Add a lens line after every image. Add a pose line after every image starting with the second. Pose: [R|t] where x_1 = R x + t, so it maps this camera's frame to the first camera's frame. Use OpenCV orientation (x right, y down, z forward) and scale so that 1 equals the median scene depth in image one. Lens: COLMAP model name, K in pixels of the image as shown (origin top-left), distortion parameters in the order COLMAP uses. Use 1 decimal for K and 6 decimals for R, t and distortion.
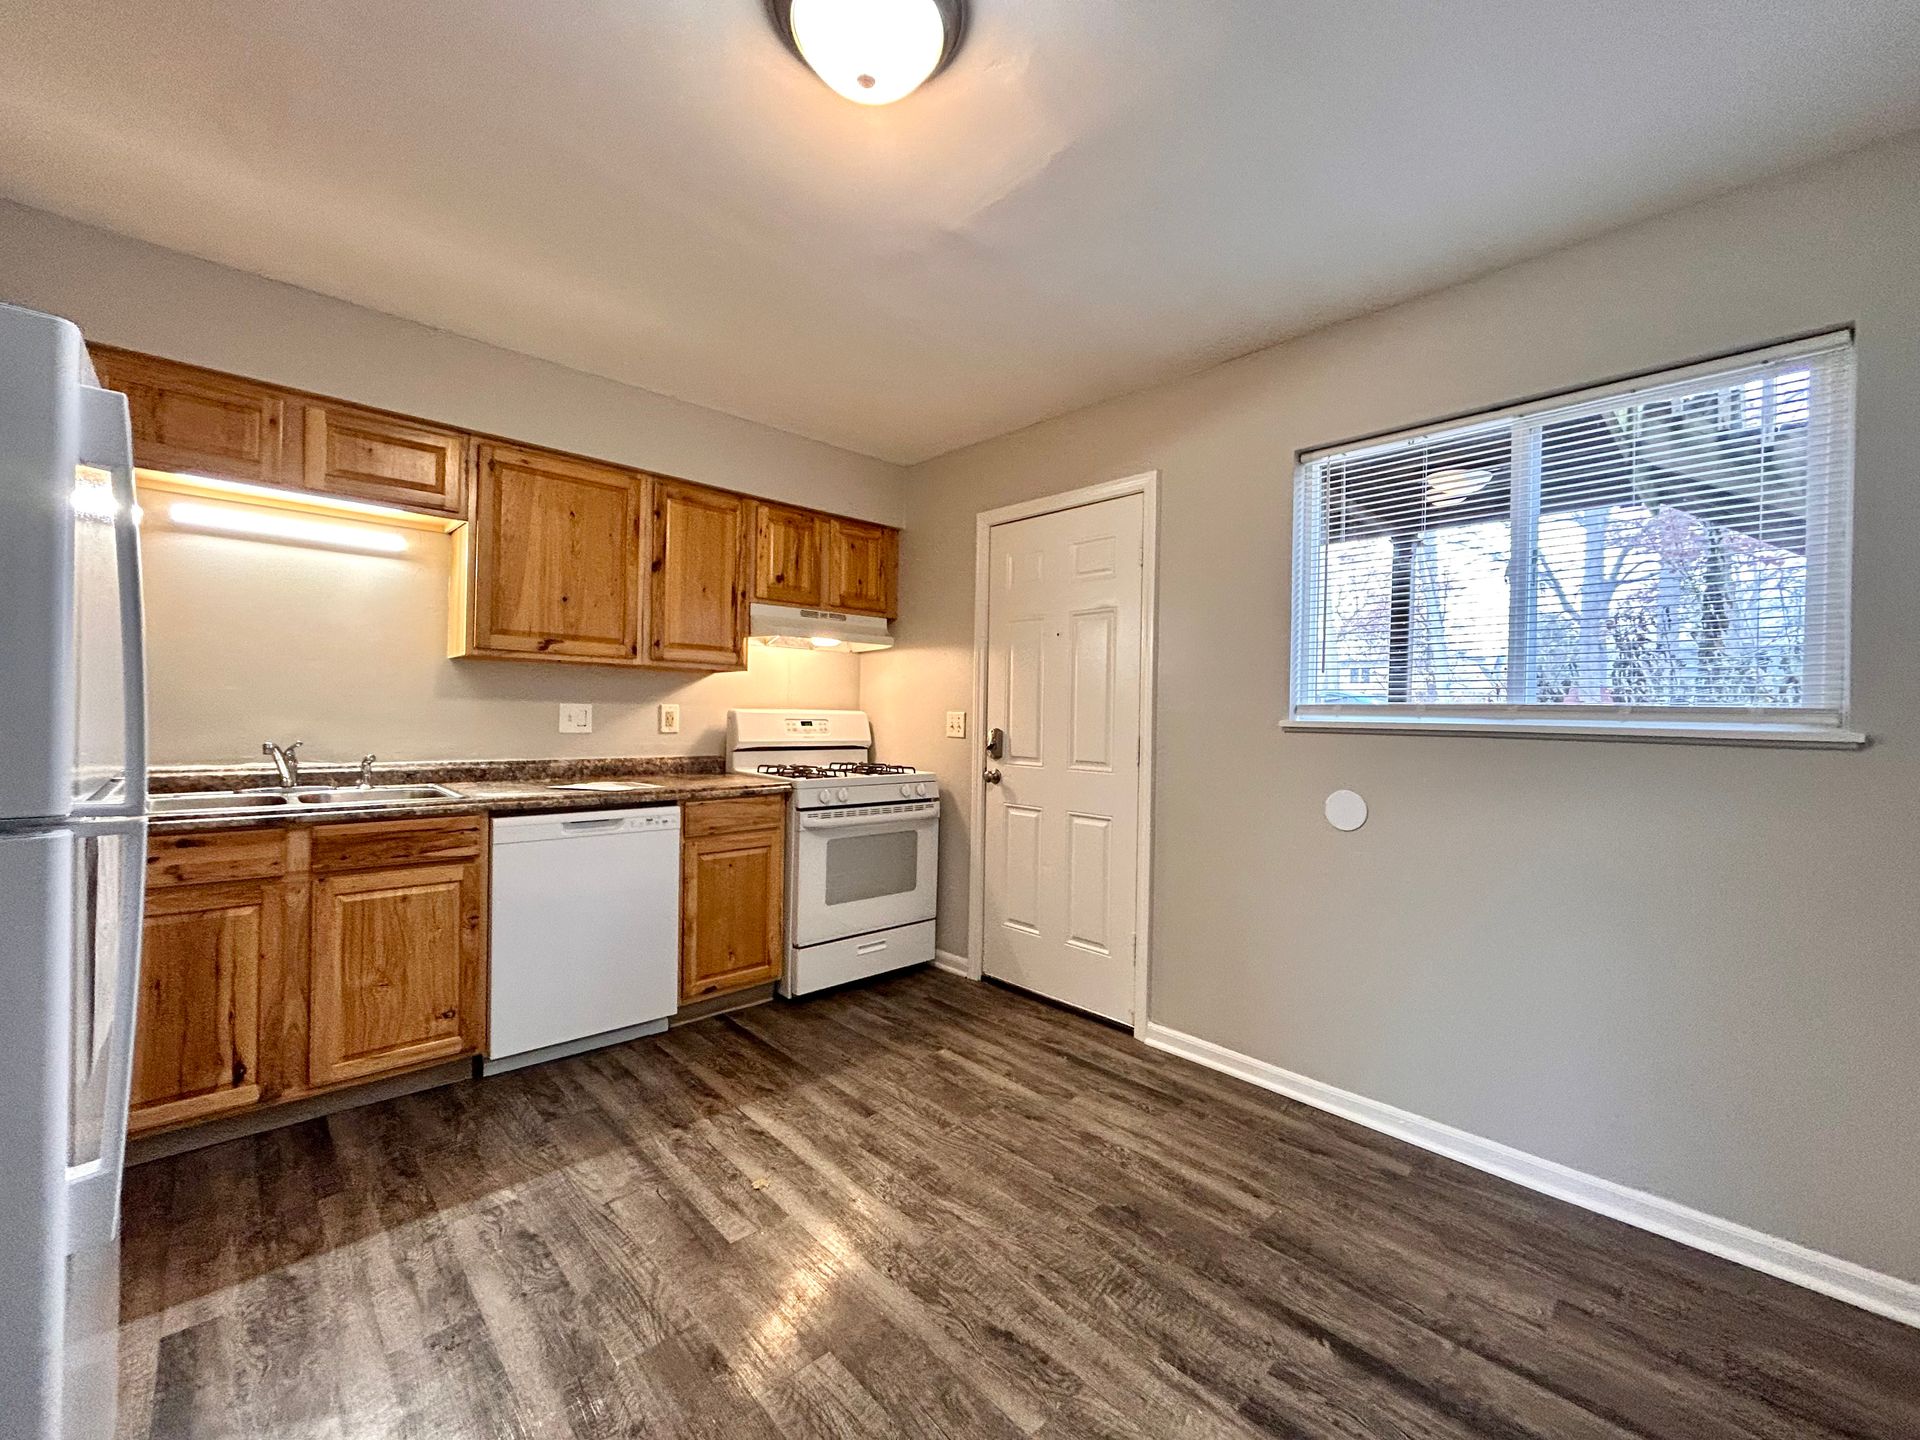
lens RADIAL K [[775.4, 0, 964.9], [0, 775.4, 717.9], [0, 0, 1]] dist [-0.001867, 0.000318]
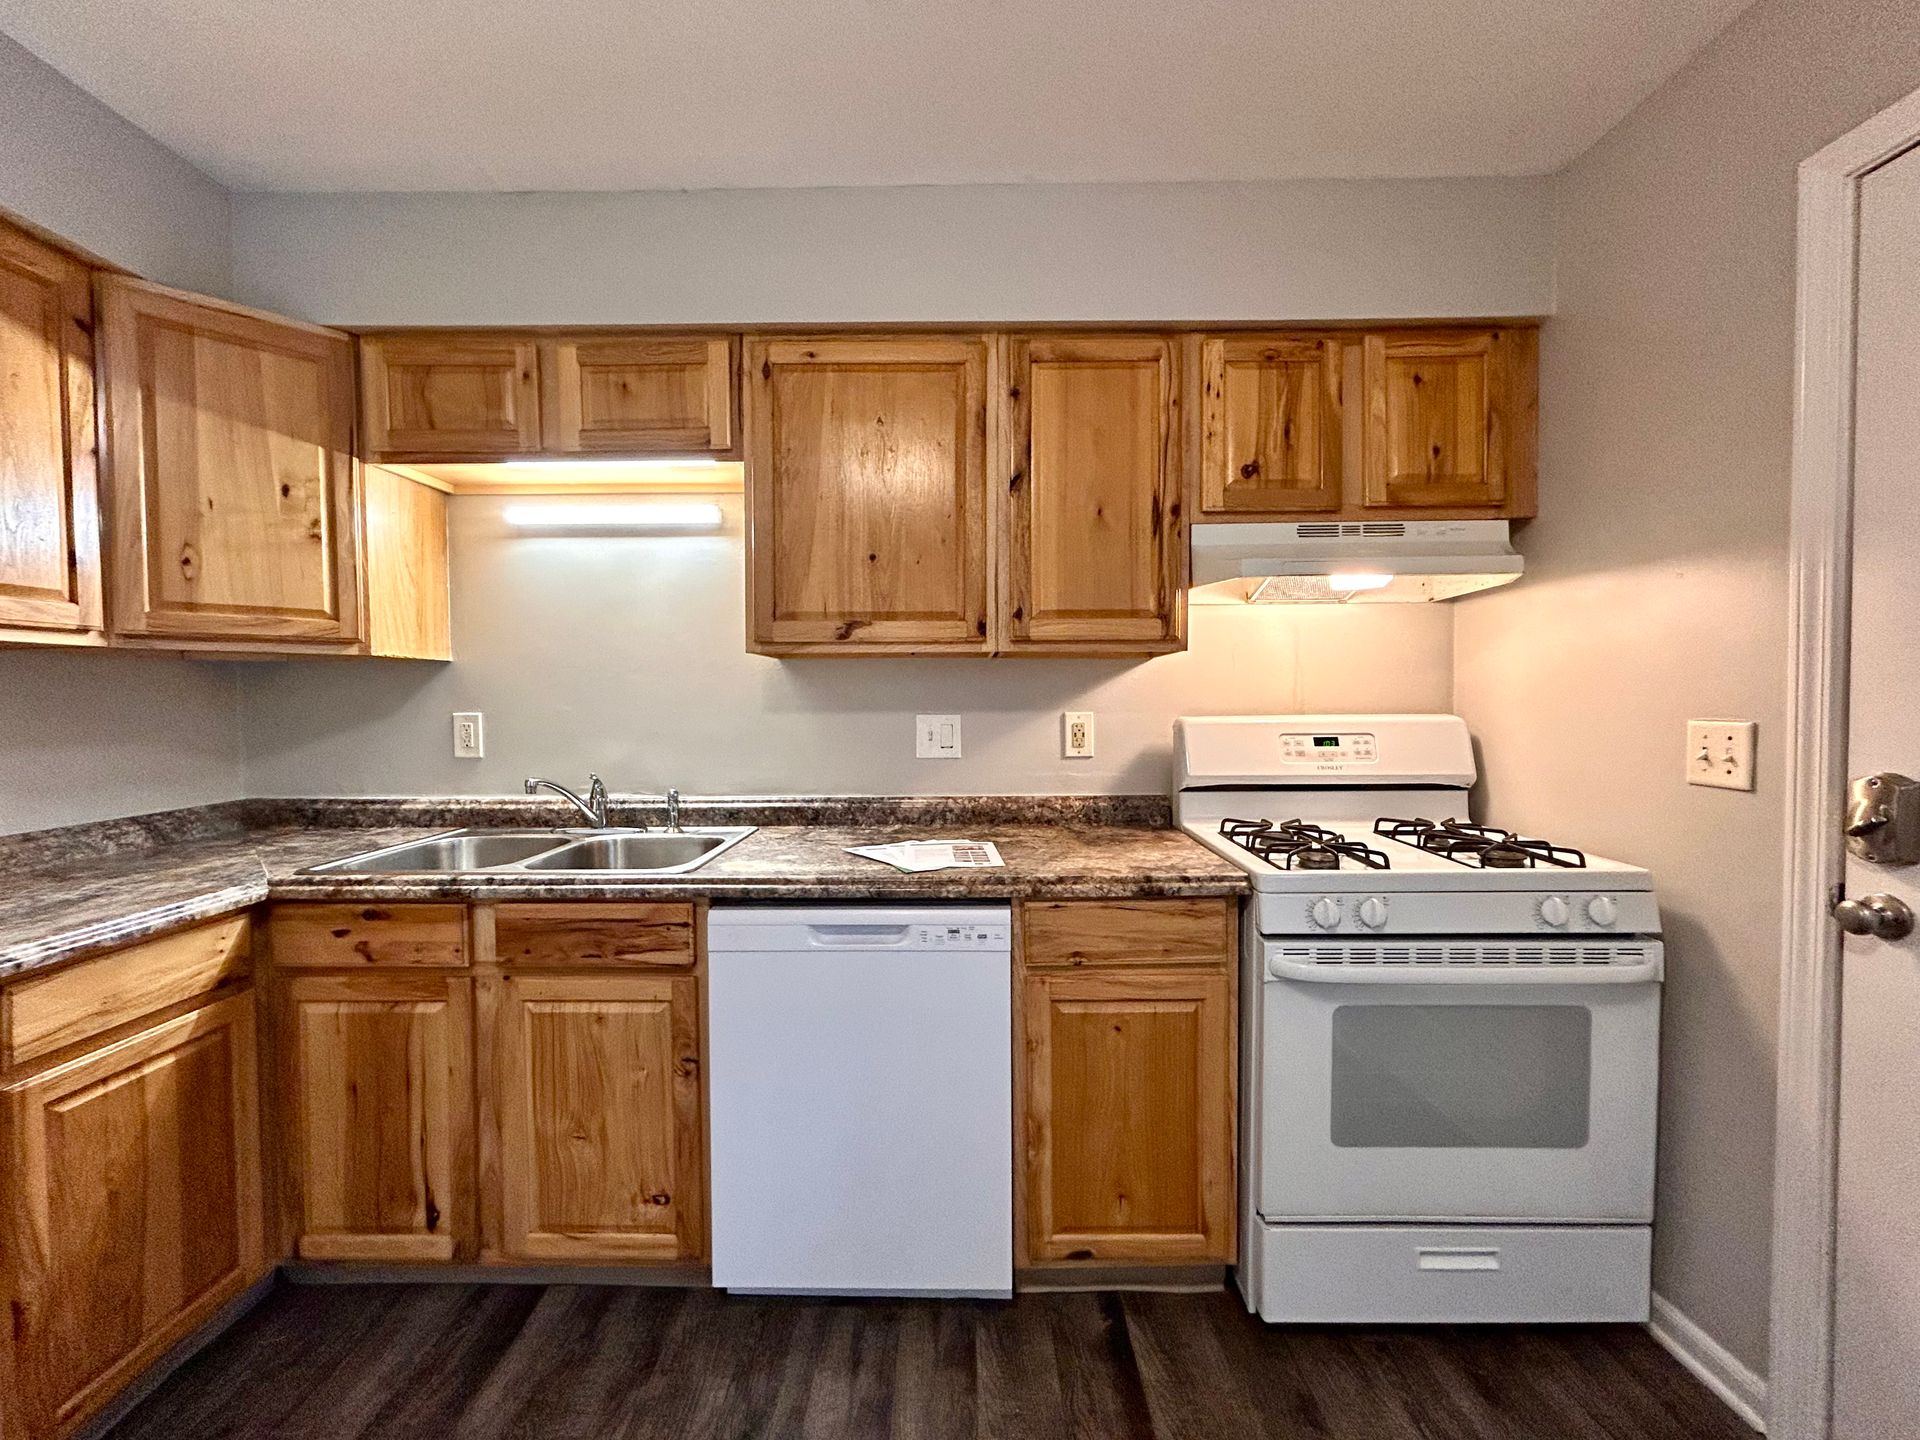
lens RADIAL K [[775.4, 0, 955.1], [0, 775.4, 719.0], [0, 0, 1]] dist [-0.001867, 0.000318]
pose [[0.716518, -0.003740, -0.697558, -0.017878], [0.017667, 0.999762, 0.012788, -0.024325], [0.697344, -0.021486, 0.716414, 0.548560]]
